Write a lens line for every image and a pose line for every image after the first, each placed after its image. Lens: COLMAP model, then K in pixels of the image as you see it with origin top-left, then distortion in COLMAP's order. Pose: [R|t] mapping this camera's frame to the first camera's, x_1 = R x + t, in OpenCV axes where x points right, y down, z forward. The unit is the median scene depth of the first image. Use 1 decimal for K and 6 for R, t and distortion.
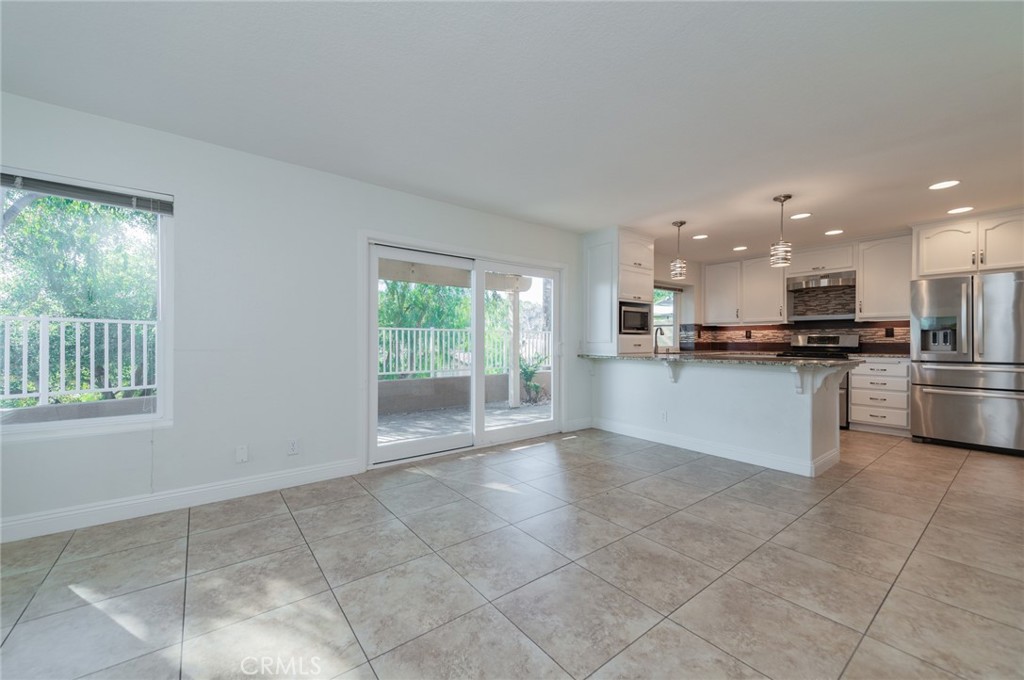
lens RADIAL K [[400.4, 0, 507.4], [0, 400.4, 341.6], [0, 0, 1]] dist [0.004342, -0.001789]
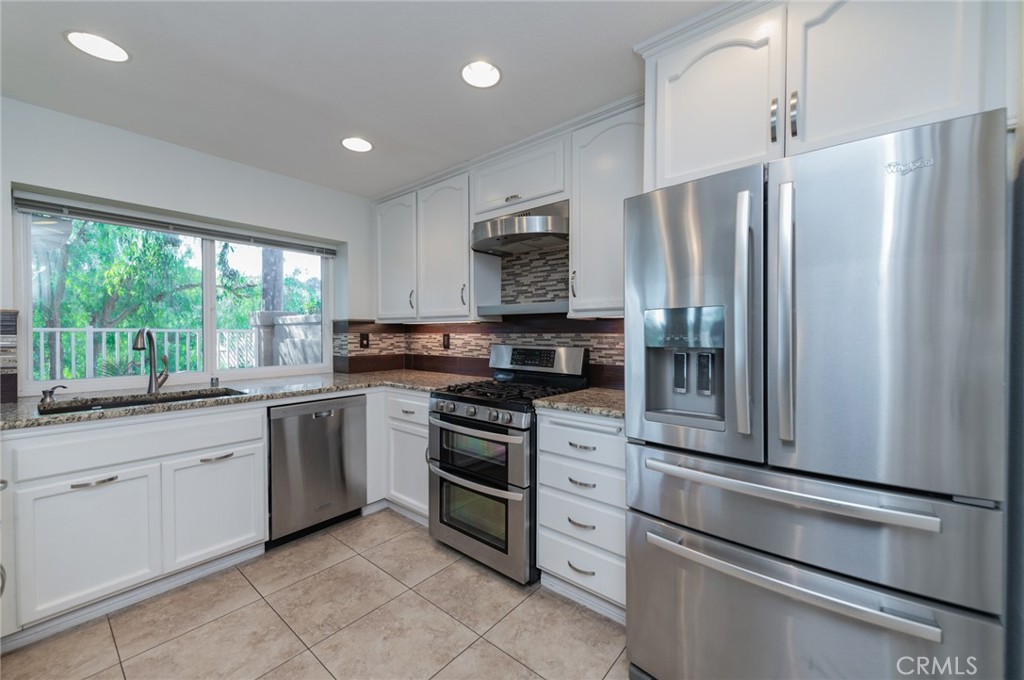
lens RADIAL K [[400.4, 0, 533.4], [0, 400.4, 340.7], [0, 0, 1]] dist [0.004342, -0.001789]
pose [[0.961718, -0.009286, 0.273884, 0.730326], [0.004865, 0.999847, 0.016817, -0.033914], [-0.273998, -0.014841, 0.961616, 0.611056]]
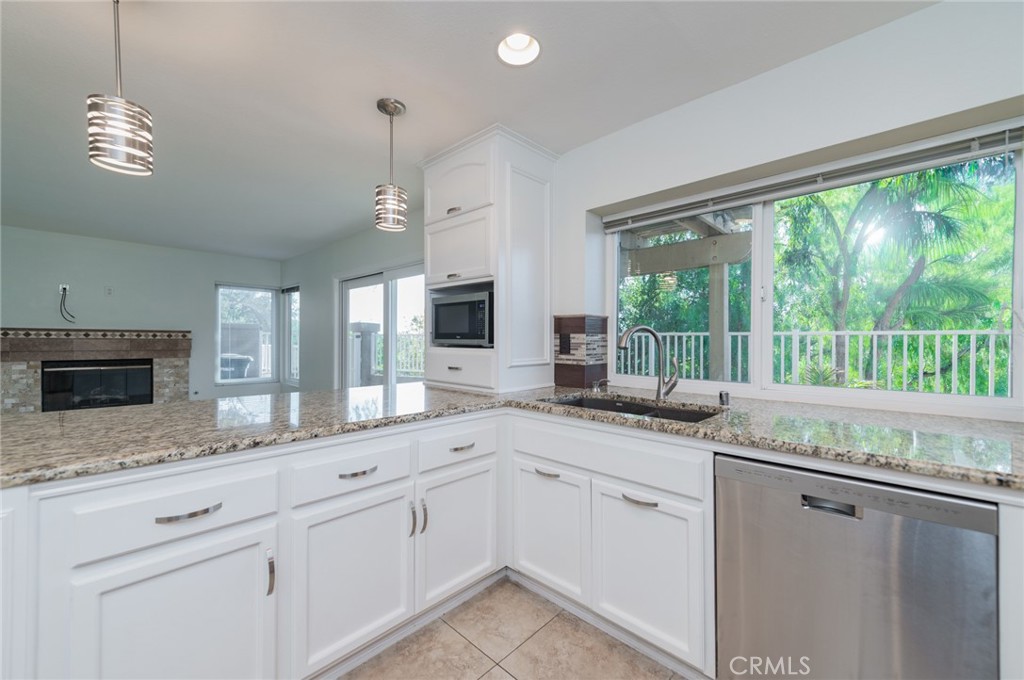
lens RADIAL K [[400.4, 0, 531.7], [0, 400.4, 337.5], [0, 0, 1]] dist [0.004342, -0.001789]
pose [[0.172306, -0.005165, -0.985030, 0.812685], [-0.007378, 0.999951, -0.006534, -0.027015], [0.985016, 0.008394, 0.172259, 0.972587]]
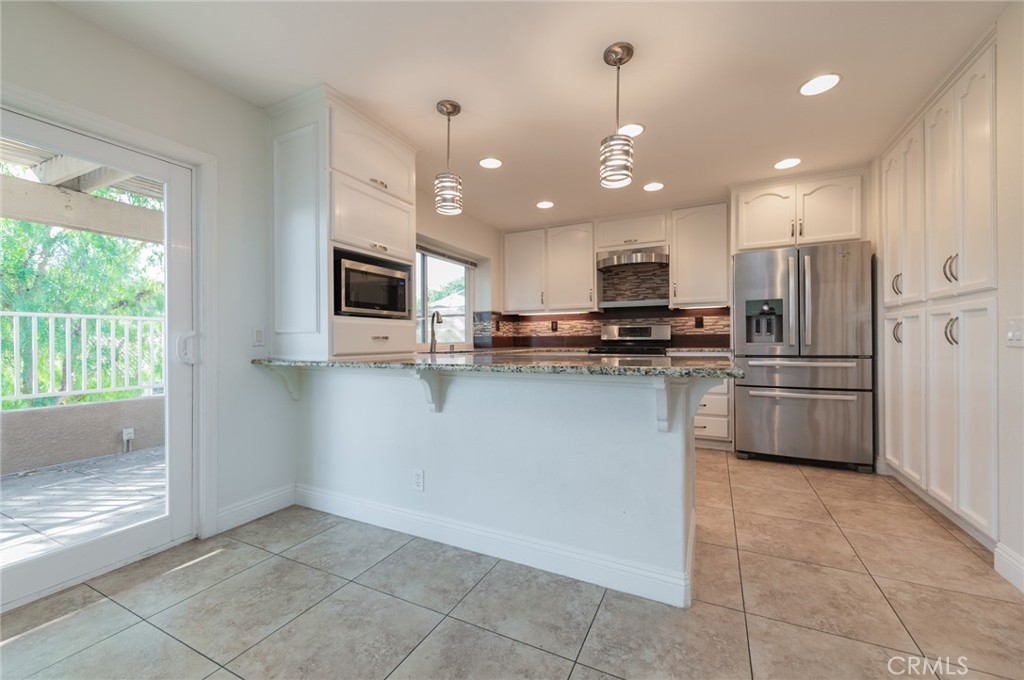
lens RADIAL K [[400.4, 0, 520.3], [0, 400.4, 340.9], [0, 0, 1]] dist [0.004342, -0.001789]
pose [[0.890130, -0.007595, 0.455644, 0.238251], [0.008368, 0.999965, 0.000319, 0.013292], [-0.455630, 0.003529, 0.890162, 0.429959]]
